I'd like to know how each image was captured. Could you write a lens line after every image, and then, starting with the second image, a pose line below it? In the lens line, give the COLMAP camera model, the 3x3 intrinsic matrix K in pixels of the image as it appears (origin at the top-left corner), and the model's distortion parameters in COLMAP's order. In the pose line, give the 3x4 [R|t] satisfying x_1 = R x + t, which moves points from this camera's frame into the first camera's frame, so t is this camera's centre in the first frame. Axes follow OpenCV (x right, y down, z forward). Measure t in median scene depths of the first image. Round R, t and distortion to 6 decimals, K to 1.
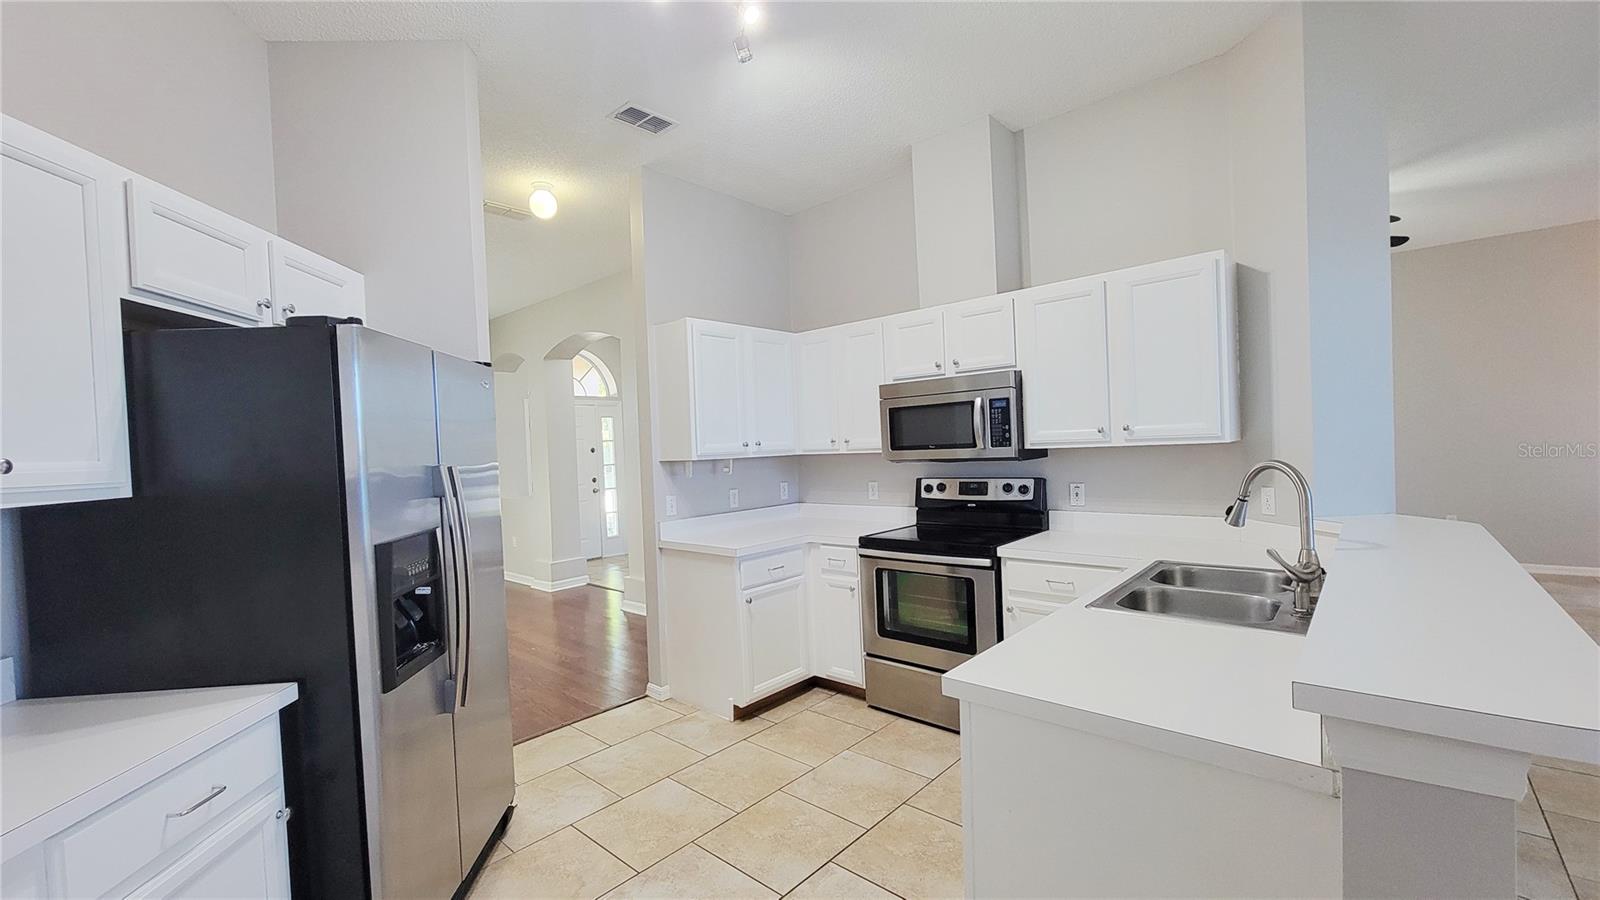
lens RADIAL K [[655.5, 0, 797.1], [0, 655.5, 449.3], [0, 0, 1]] dist [0.002883, 0.001180]
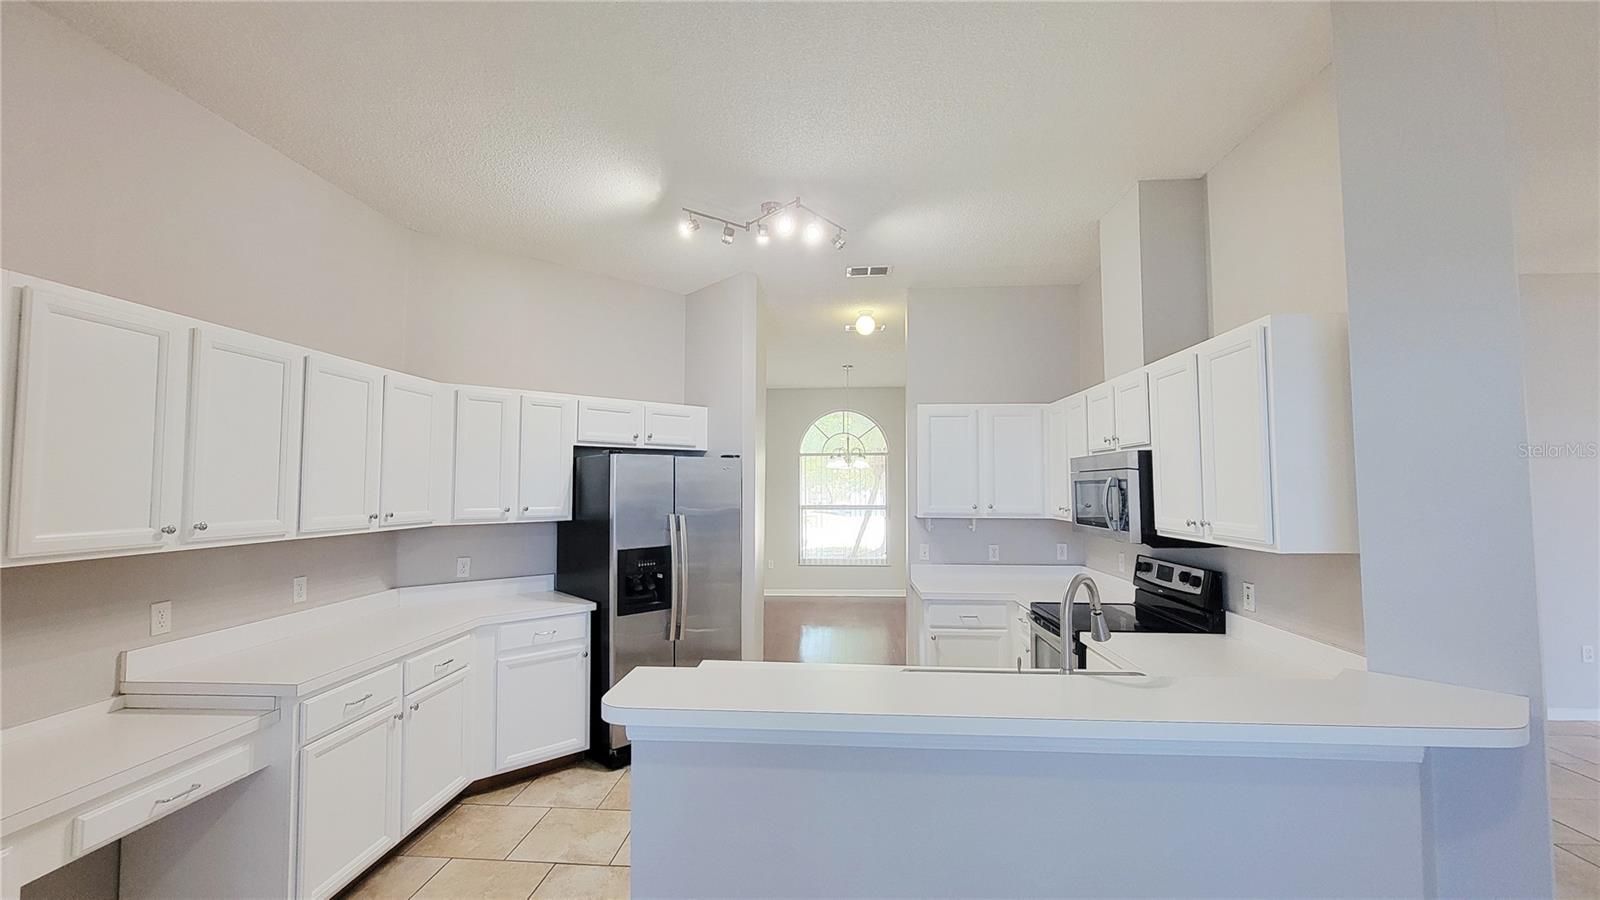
lens RADIAL K [[655.5, 0, 792.4], [0, 655.5, 454.0], [0, 0, 1]] dist [0.002883, 0.001180]
pose [[0.614278, 0.002474, -0.789086, 0.687207], [-0.031673, 0.999267, -0.021523, -0.070725], [0.788454, 0.038214, 0.613906, 0.031222]]
